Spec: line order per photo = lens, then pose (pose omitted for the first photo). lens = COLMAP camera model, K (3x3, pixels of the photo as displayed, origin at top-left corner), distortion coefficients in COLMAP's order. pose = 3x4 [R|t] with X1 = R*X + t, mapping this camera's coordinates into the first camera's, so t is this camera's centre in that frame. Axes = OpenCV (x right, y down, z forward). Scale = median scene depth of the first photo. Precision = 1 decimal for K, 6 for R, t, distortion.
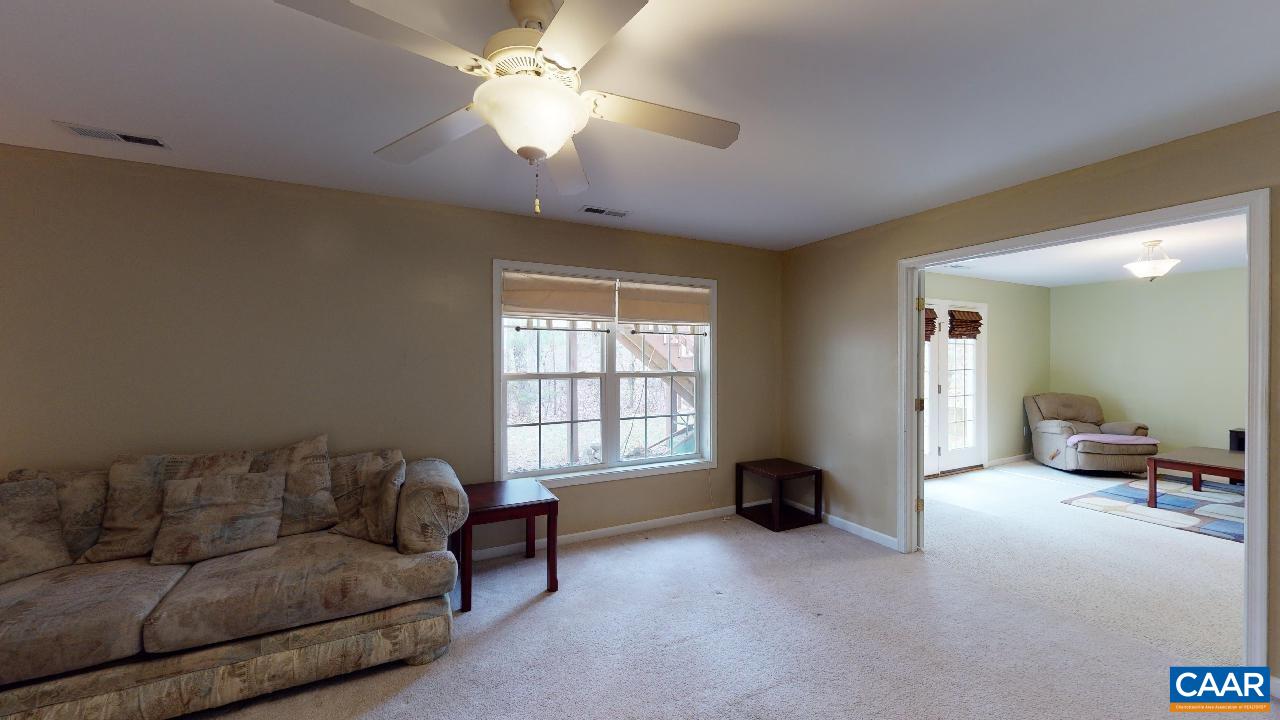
lens RADIAL K [[470.3, 0, 640.5], [0, 470.3, 362.0], [0, 0, 1]] dist [0.000151, 0.000150]
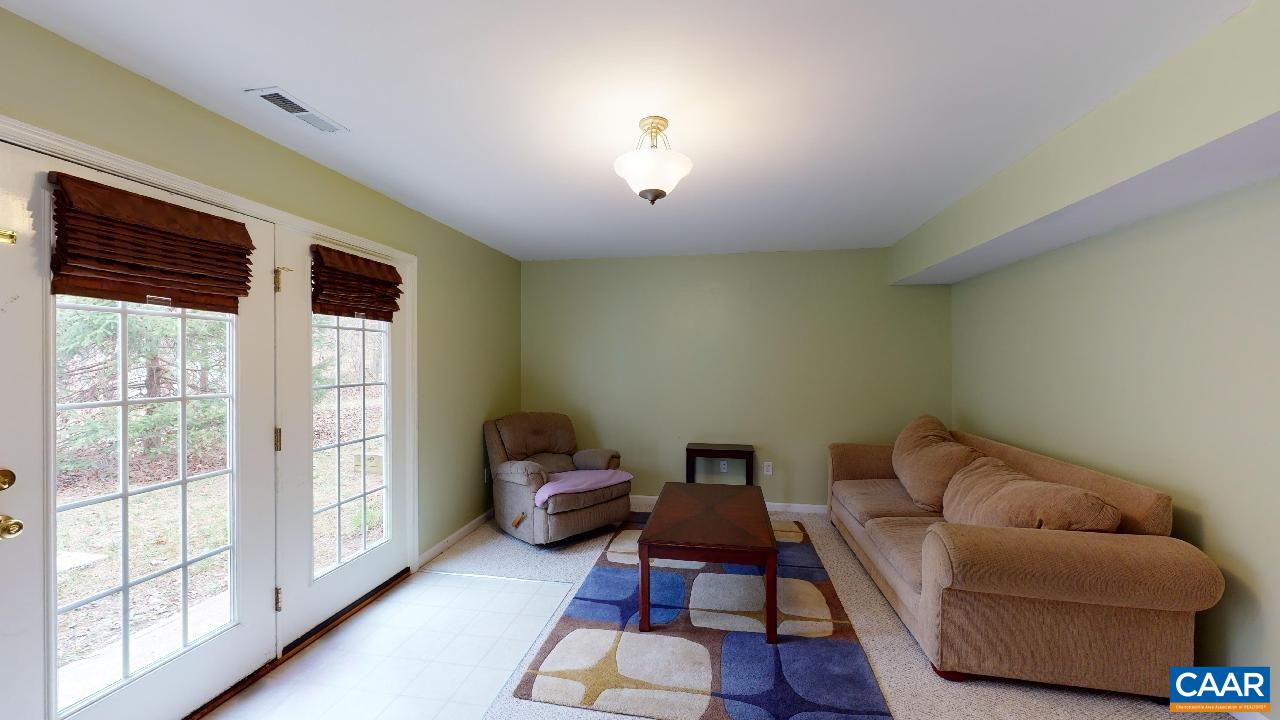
lens RADIAL K [[470.3, 0, 640.5], [0, 470.3, 362.0], [0, 0, 1]] dist [0.000151, 0.000150]
pose [[0.602768, -0.001229, 0.797915, 0.495426], [0.005333, 0.999983, -0.002489, -0.003887], [-0.797898, 0.005756, 0.602764, 0.514097]]
